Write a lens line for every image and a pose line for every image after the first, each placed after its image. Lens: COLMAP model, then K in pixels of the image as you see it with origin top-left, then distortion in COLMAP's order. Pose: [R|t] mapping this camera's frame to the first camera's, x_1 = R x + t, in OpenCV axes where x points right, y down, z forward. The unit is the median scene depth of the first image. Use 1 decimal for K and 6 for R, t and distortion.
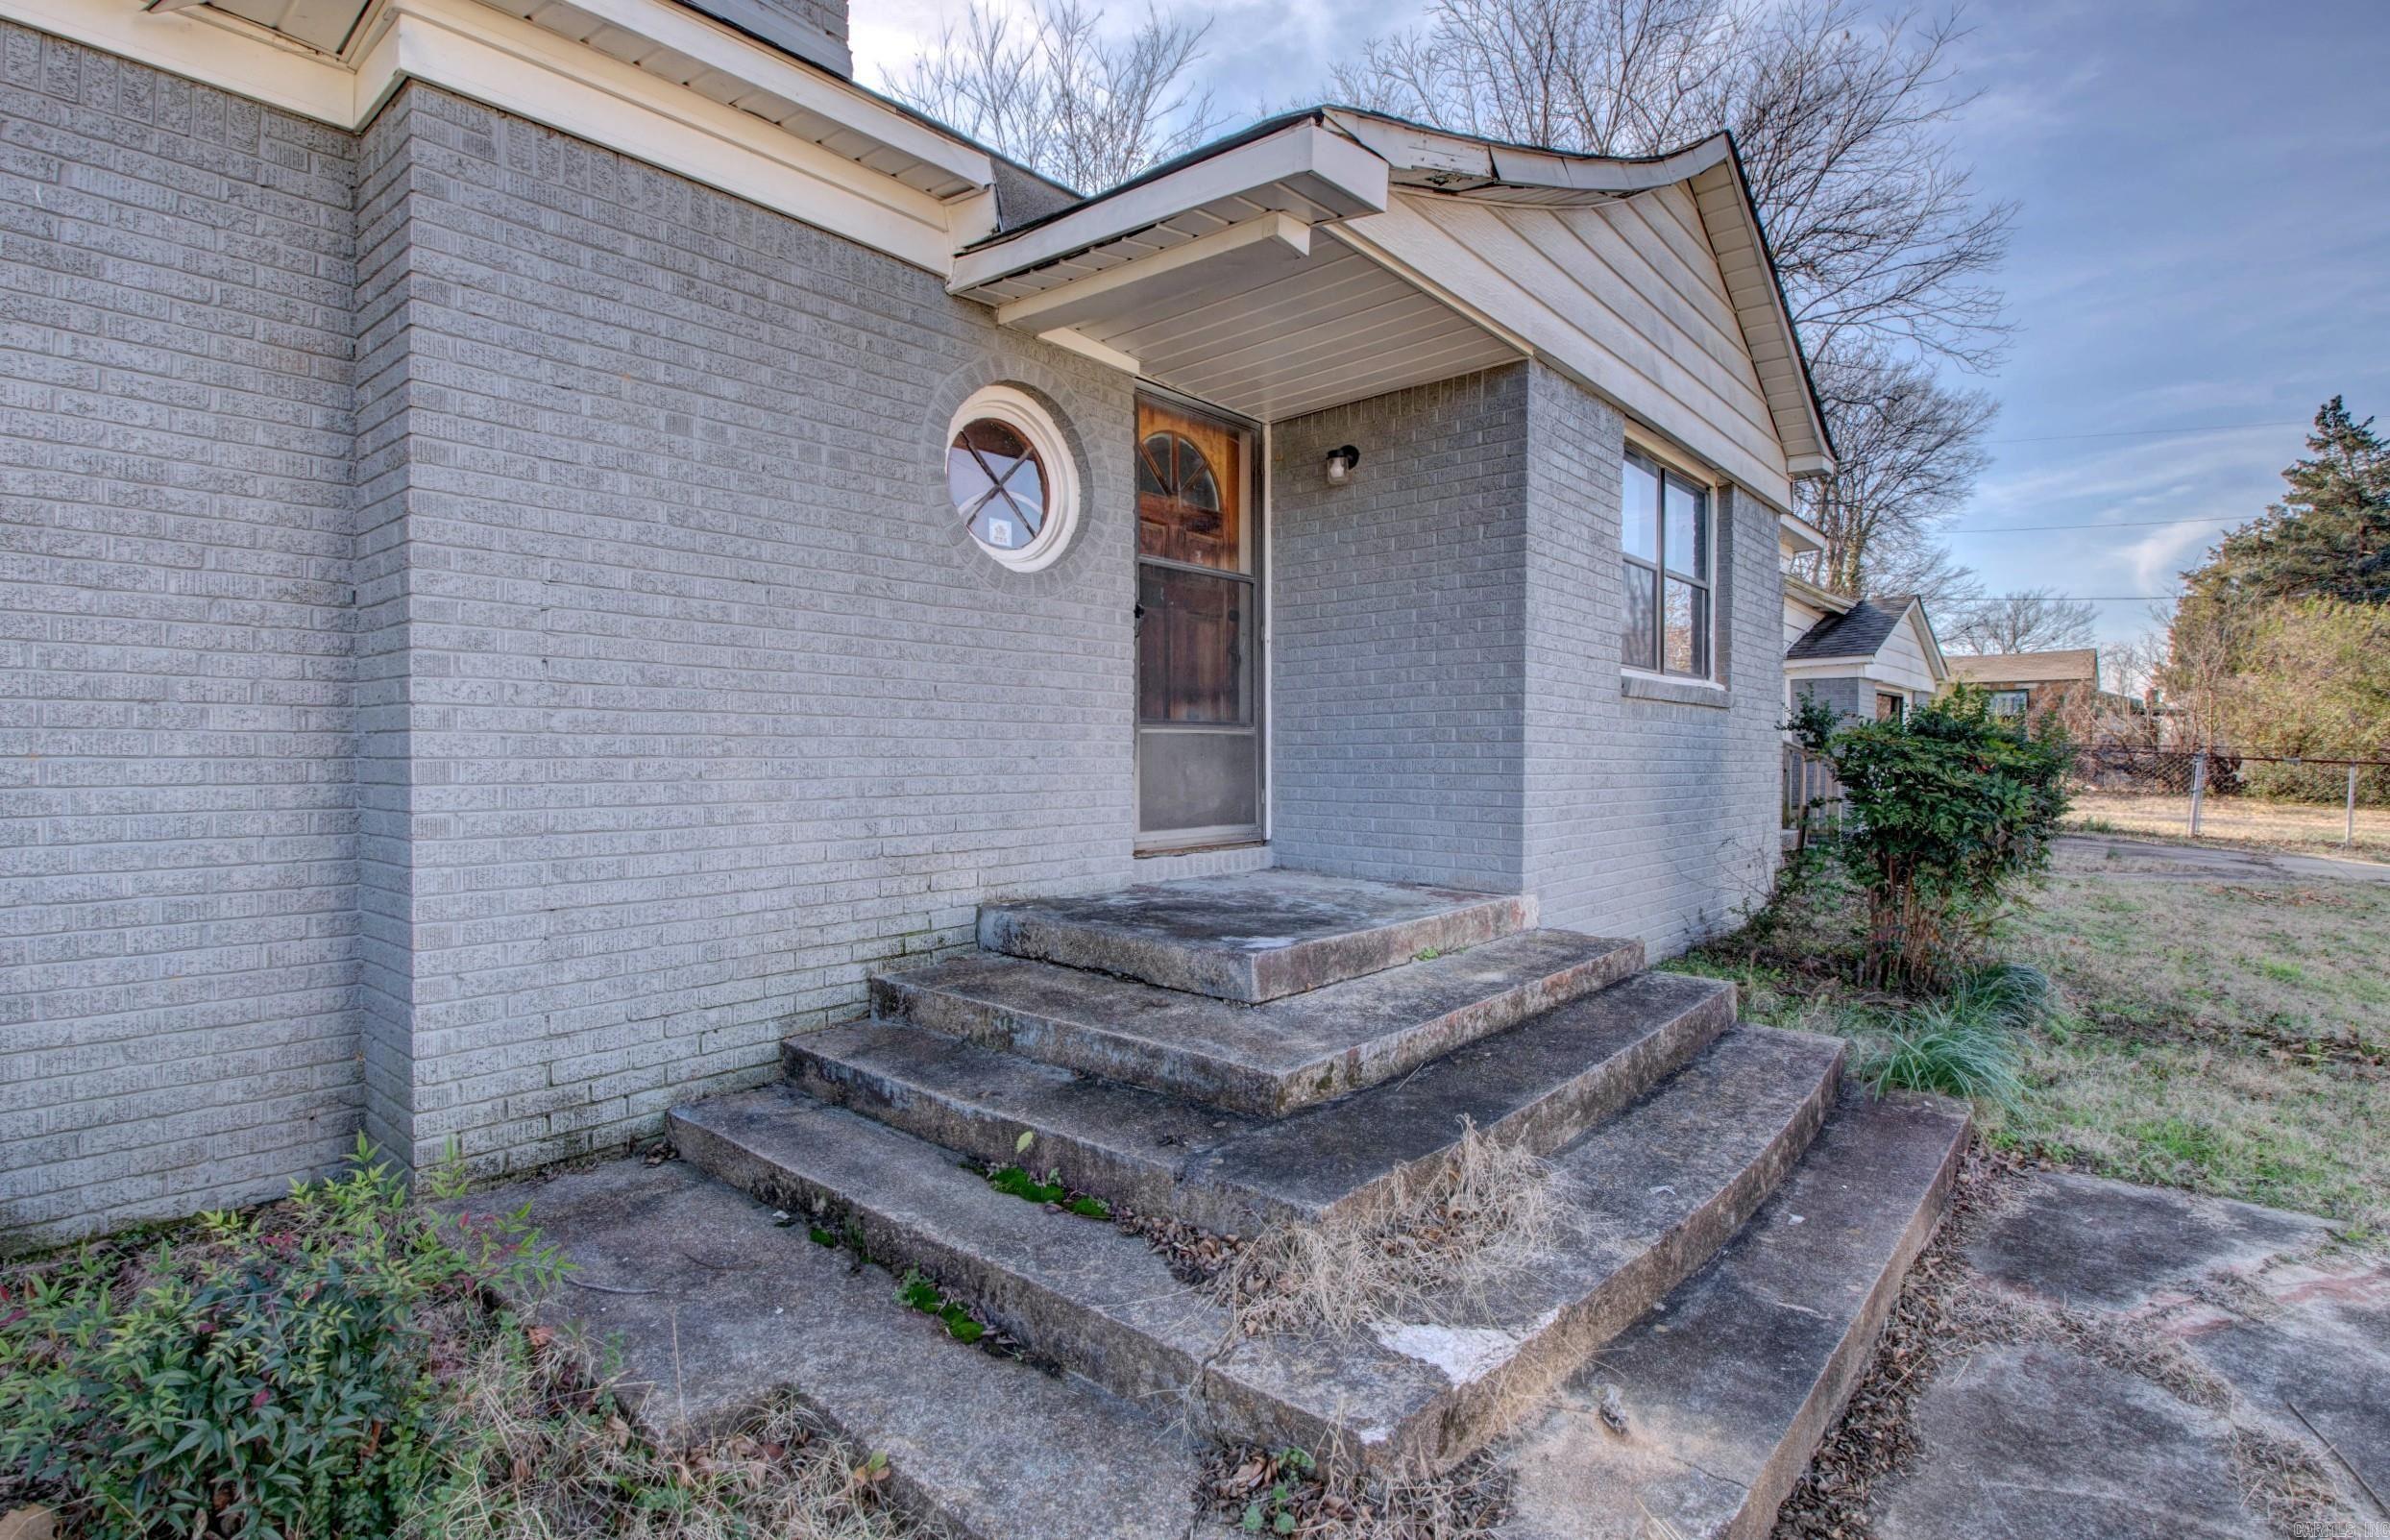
lens RADIAL K [[1124.8, 0, 1198.7], [0, 1124.8, 761.1], [0, 0, 1]] dist [0.001129, -0.015606]
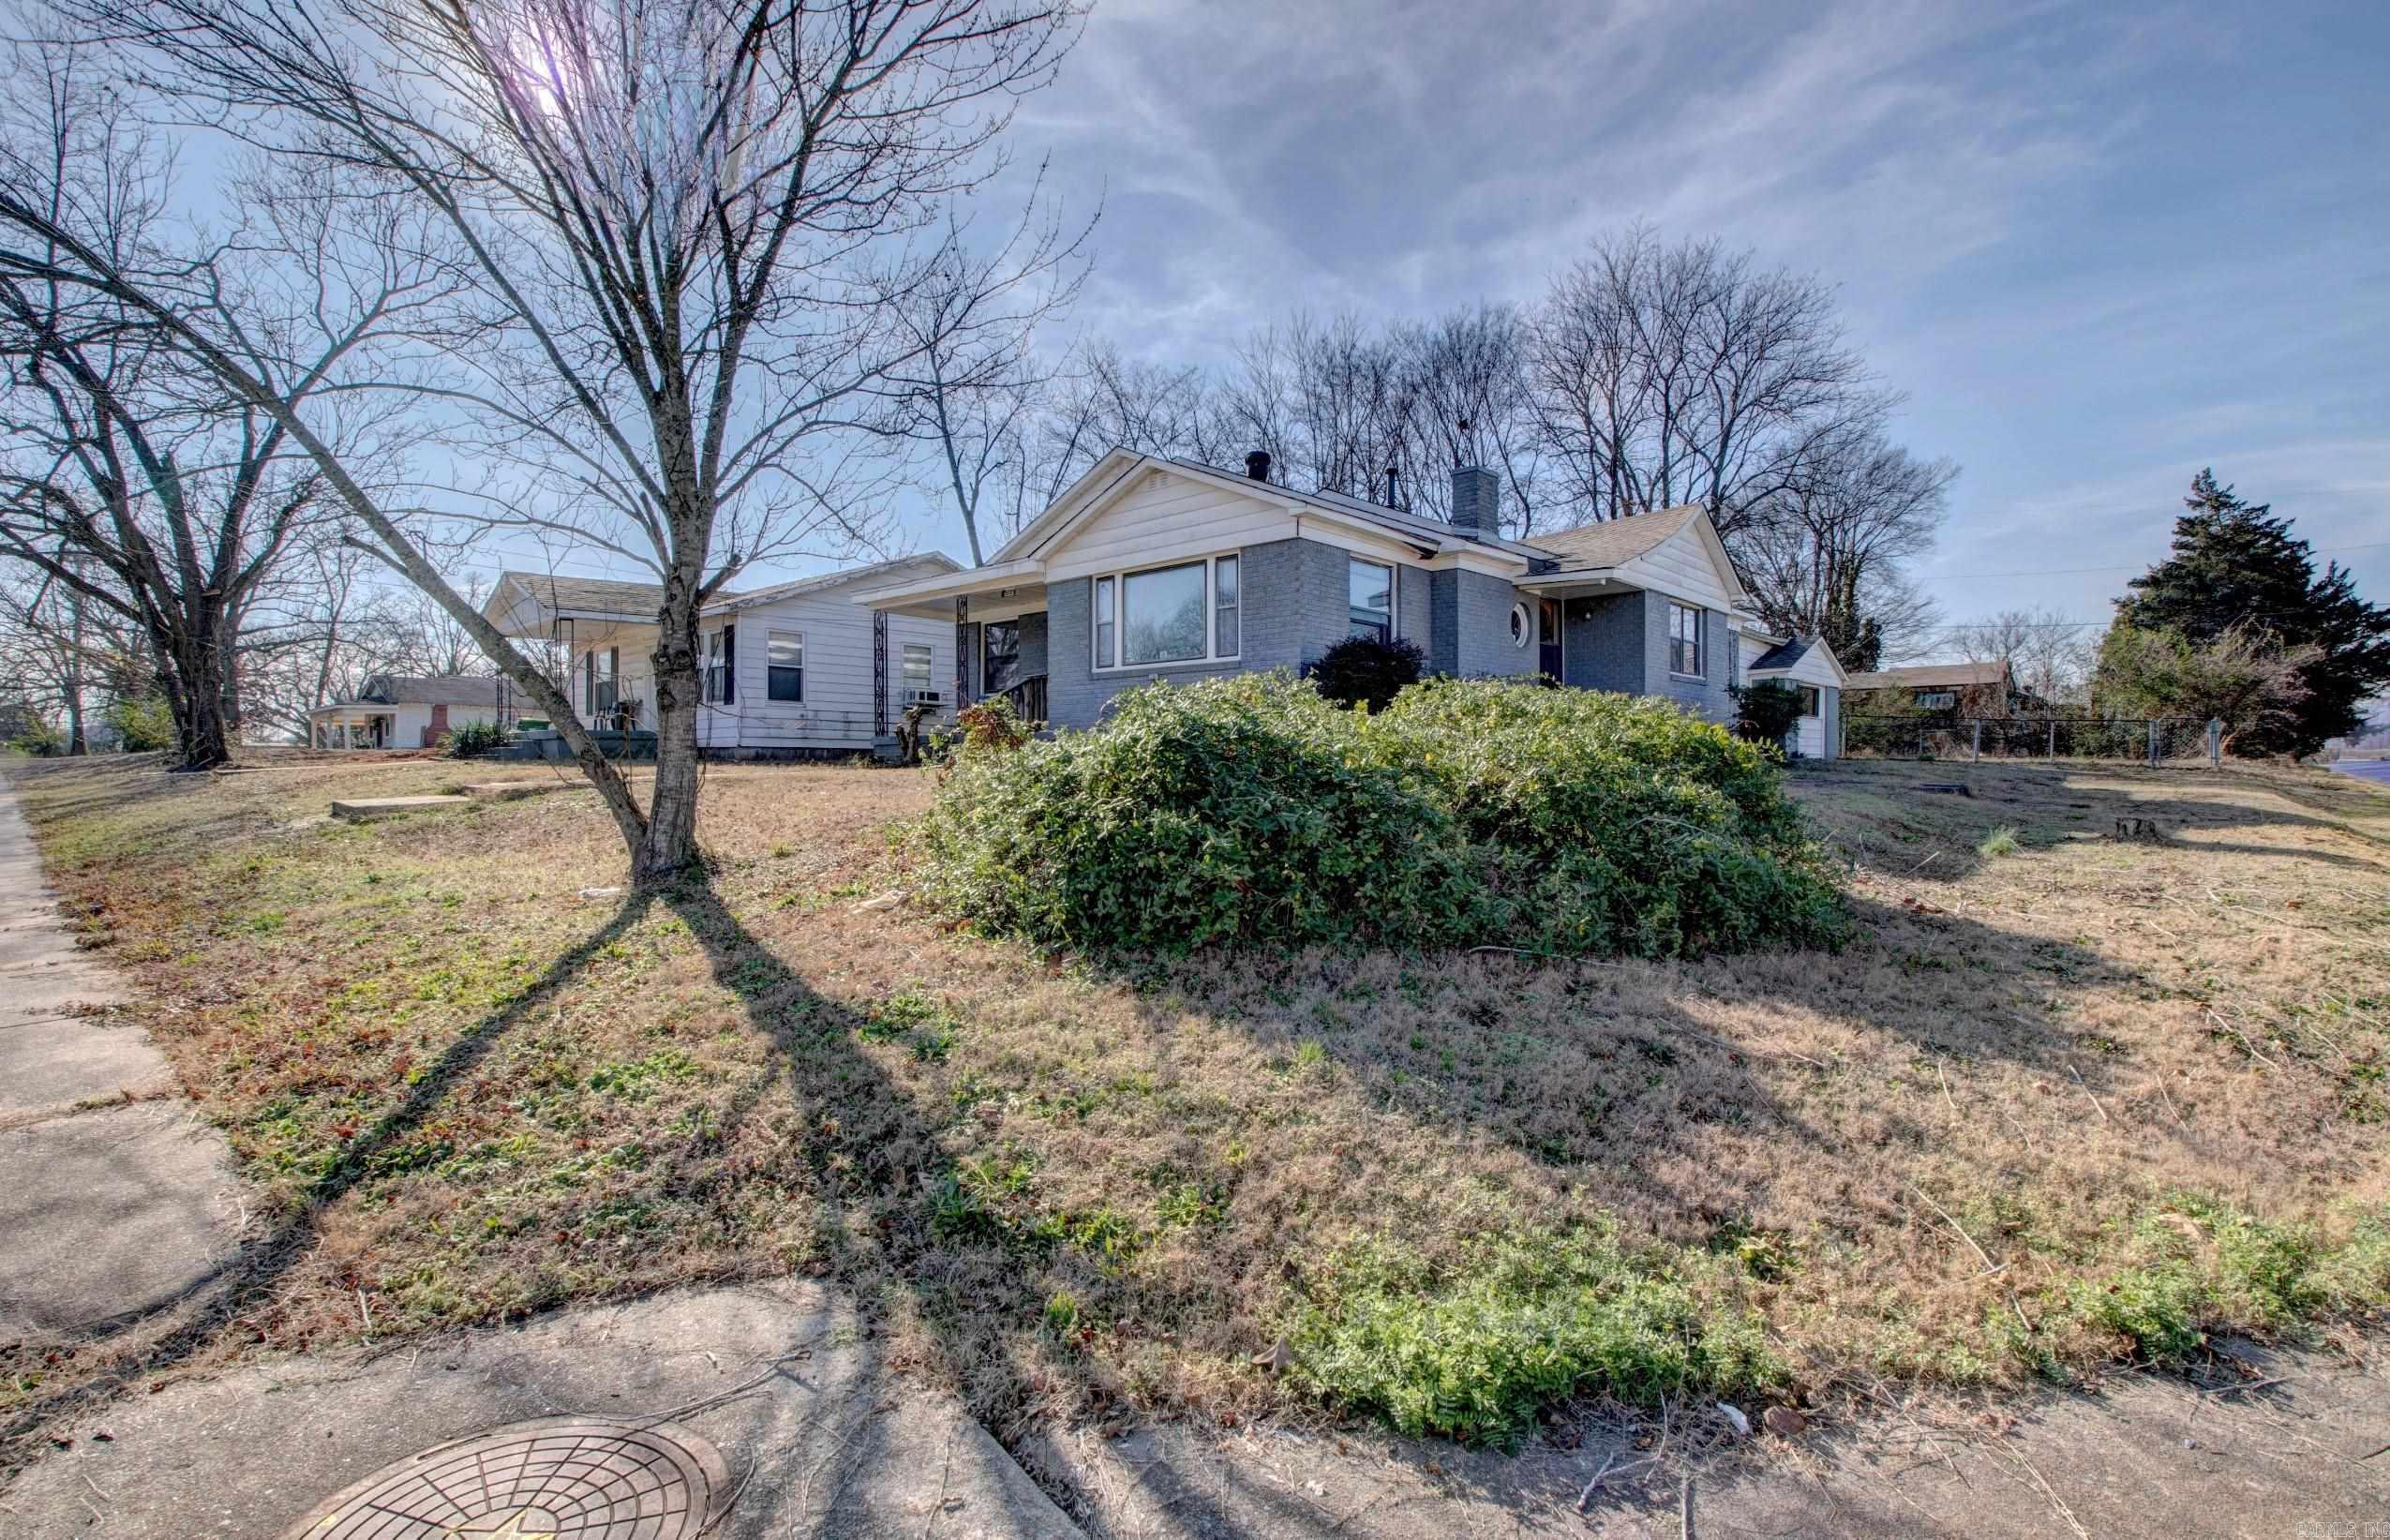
lens RADIAL K [[1124.8, 0, 1192.7], [0, 1124.8, 773.8], [0, 0, 1]] dist [0.001129, -0.015606]
pose [[0.999404, -0.006418, -0.033915, -0.150427], [0.006251, 0.999968, -0.005036, 0.037191], [0.033946, 0.004821, 0.999412, -0.385971]]
